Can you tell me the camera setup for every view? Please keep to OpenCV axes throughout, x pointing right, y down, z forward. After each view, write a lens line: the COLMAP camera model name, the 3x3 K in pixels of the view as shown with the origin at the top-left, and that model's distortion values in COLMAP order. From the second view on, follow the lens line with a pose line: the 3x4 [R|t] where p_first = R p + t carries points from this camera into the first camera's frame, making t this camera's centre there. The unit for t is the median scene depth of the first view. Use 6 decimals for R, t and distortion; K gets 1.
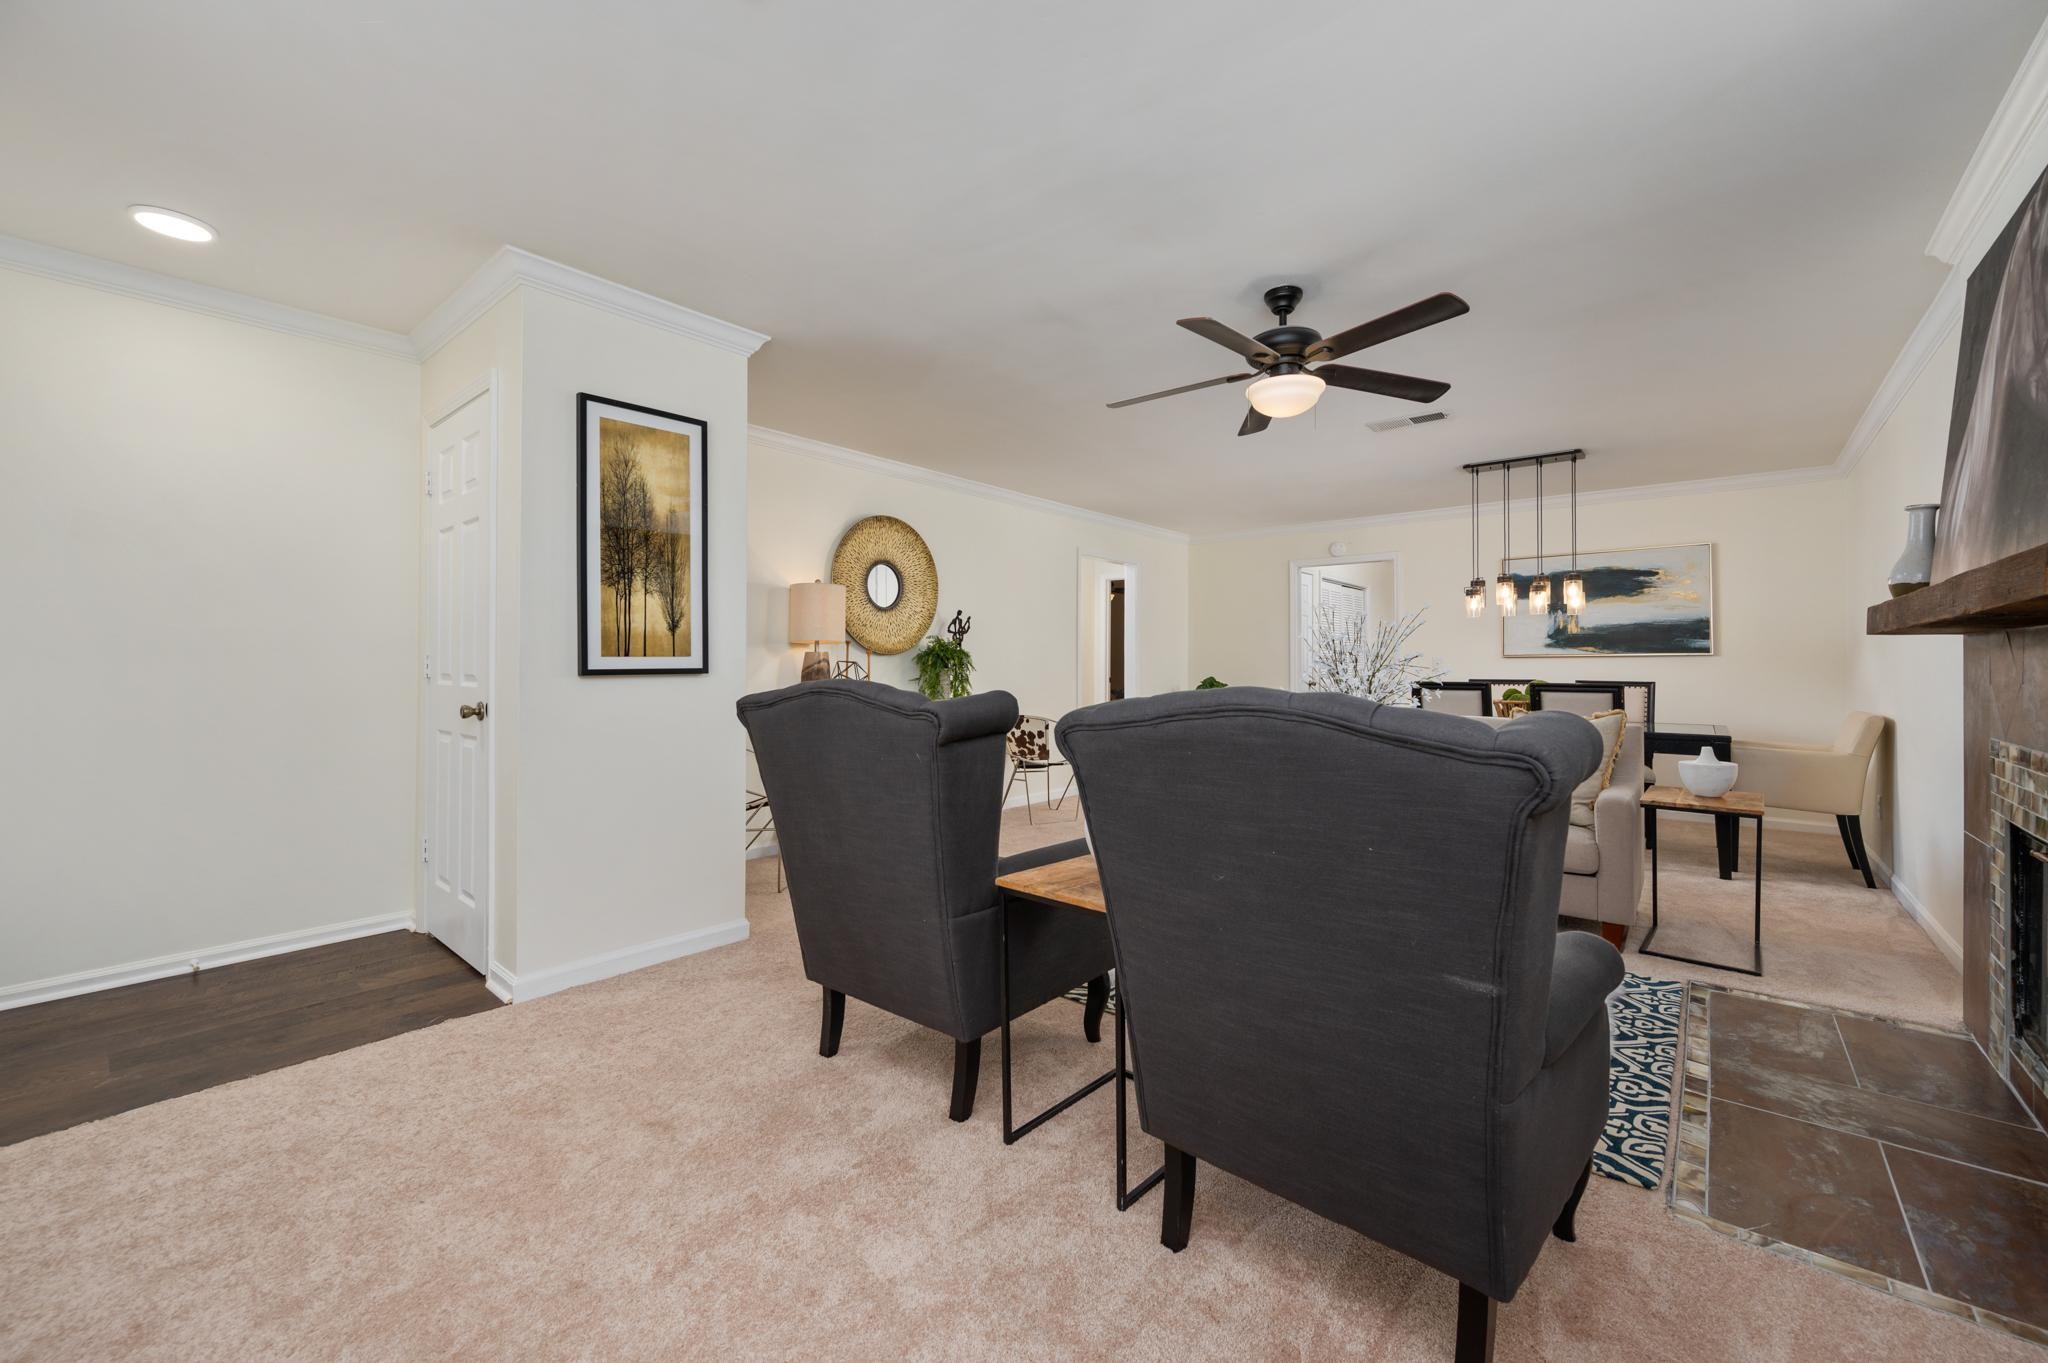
lens RADIAL K [[822.3, 0, 1018.6], [0, 822.3, 663.6], [0, 0, 1]] dist [0.001780, -0.000483]
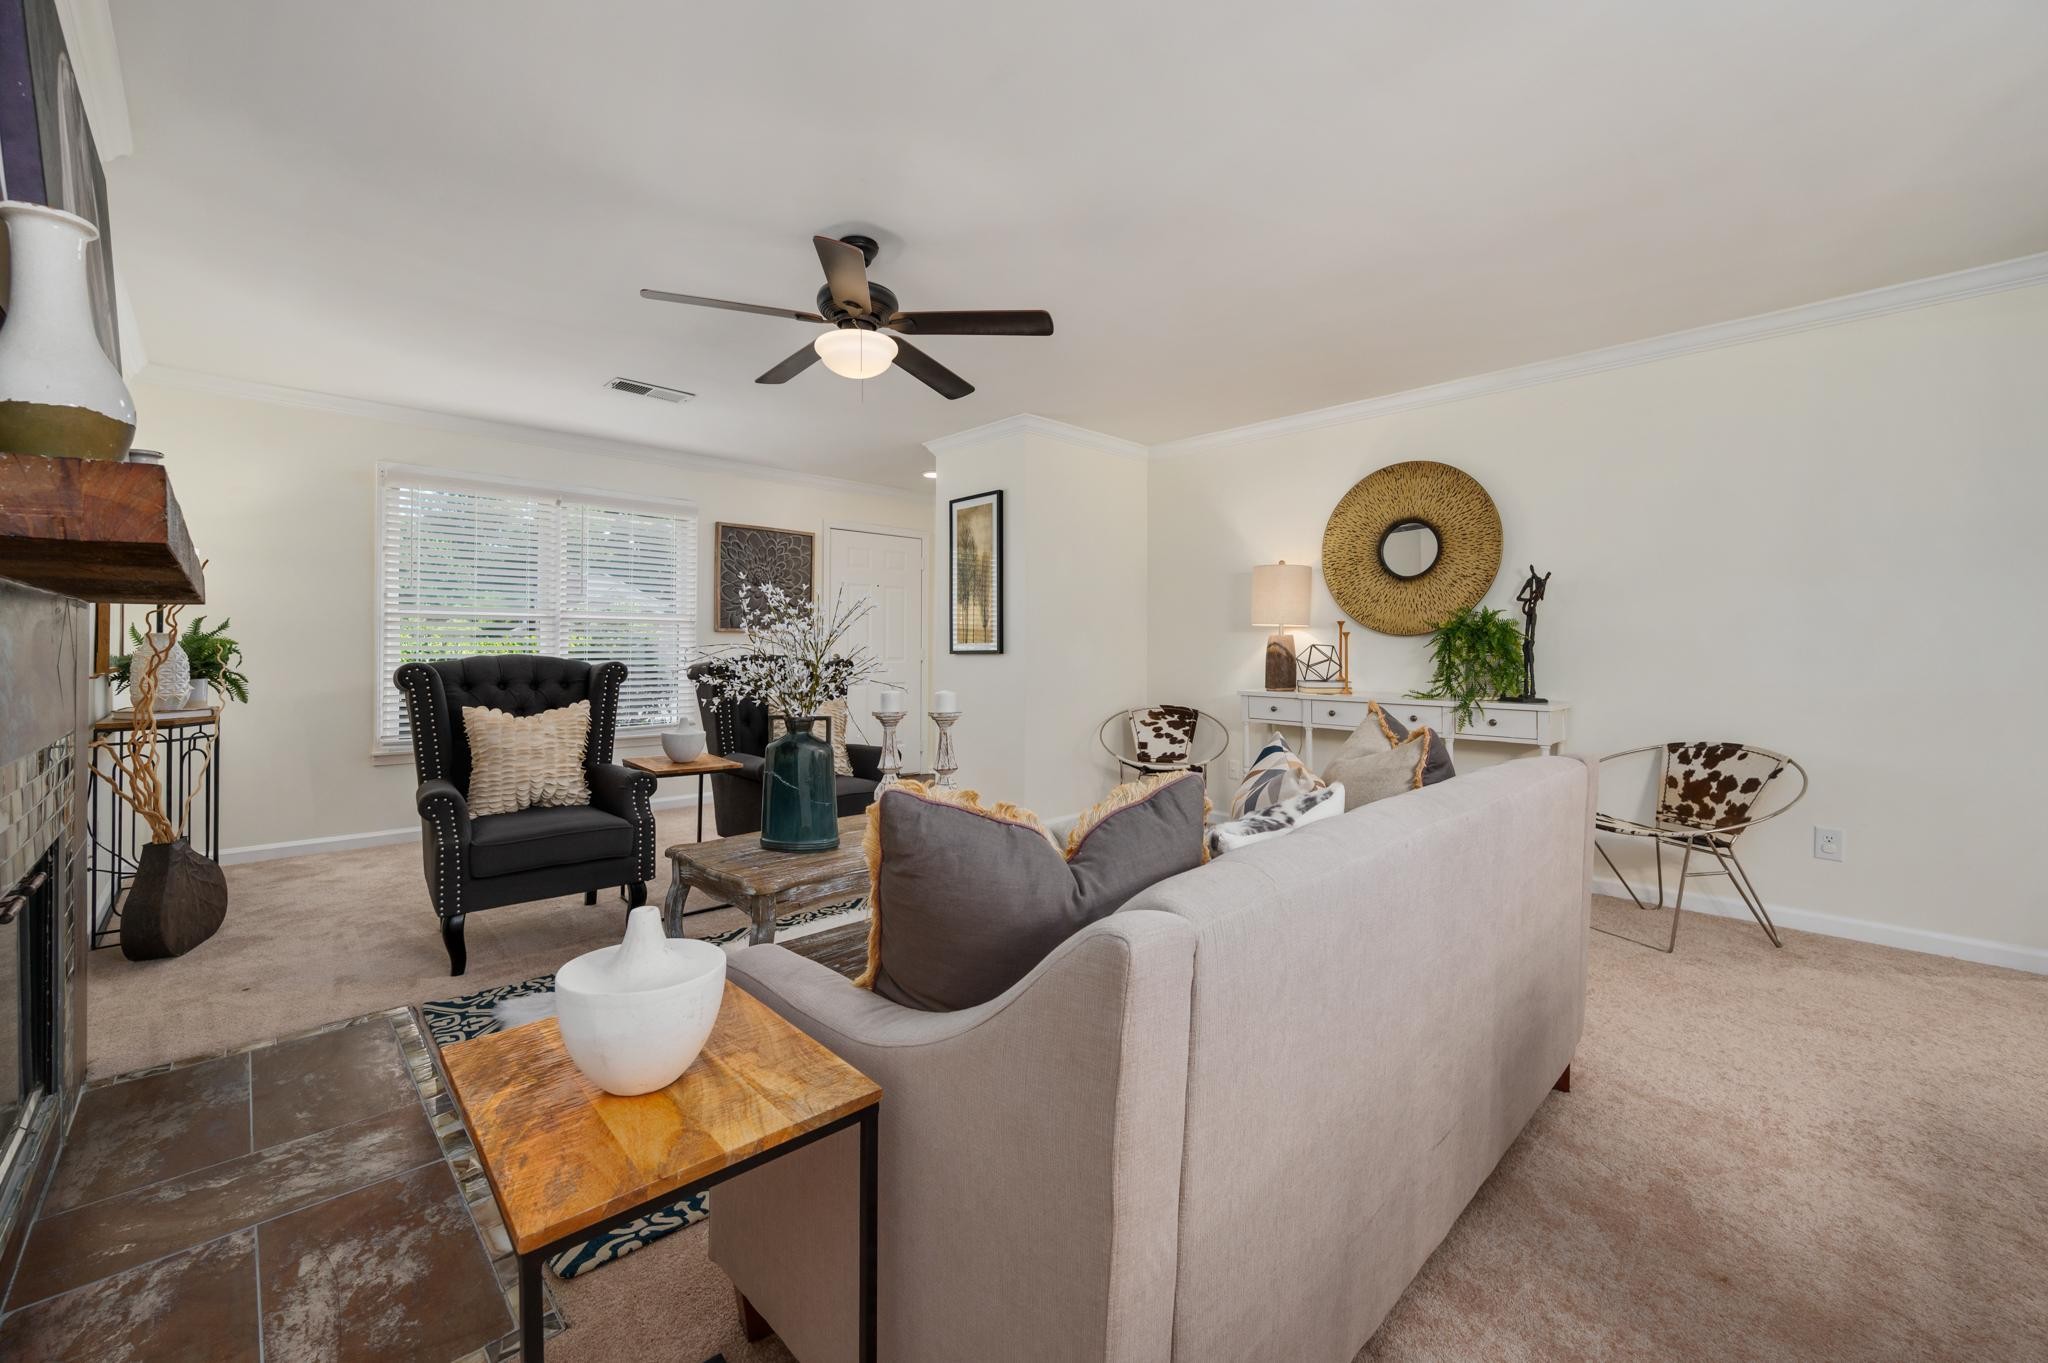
lens RADIAL K [[822.3, 0, 1031.0], [0, 822.3, 666.7], [0, 0, 1]] dist [0.001780, -0.000483]
pose [[-0.100080, 0.024122, -0.994687, 1.179722], [0.000782, 0.999708, 0.024165, -0.000779], [0.994979, 0.001640, -0.100070, 1.243010]]
